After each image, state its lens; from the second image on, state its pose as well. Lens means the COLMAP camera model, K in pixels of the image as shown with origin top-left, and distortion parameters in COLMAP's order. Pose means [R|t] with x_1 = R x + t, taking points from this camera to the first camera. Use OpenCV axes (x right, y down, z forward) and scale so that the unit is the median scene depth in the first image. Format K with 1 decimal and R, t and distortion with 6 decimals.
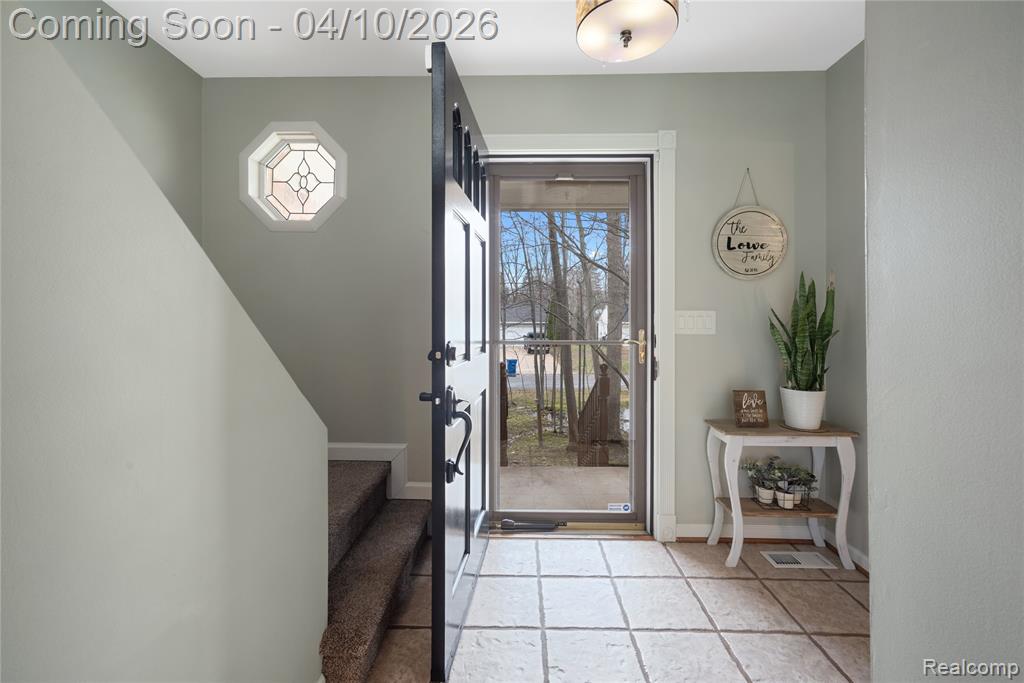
lens RADIAL K [[433.1, 0, 512.1], [0, 433.1, 326.1], [0, 0, 1]] dist [-0.002014, -0.000051]
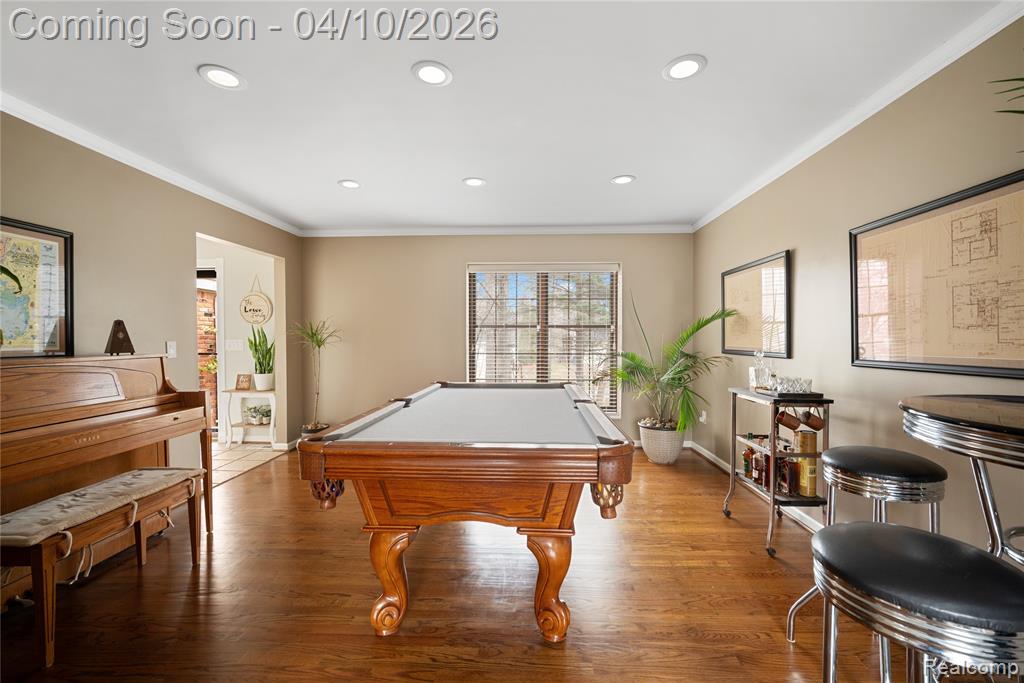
lens RADIAL K [[432.9, 0, 512.0], [0, 432.9, 343.5], [0, 0, 1]] dist [-0.000675, 0.008624]
pose [[0.999789, -0.003227, -0.020283, 1.987090], [0.003265, 0.999993, 0.001851, -0.014319], [0.020277, -0.001917, 0.999793, -1.247162]]
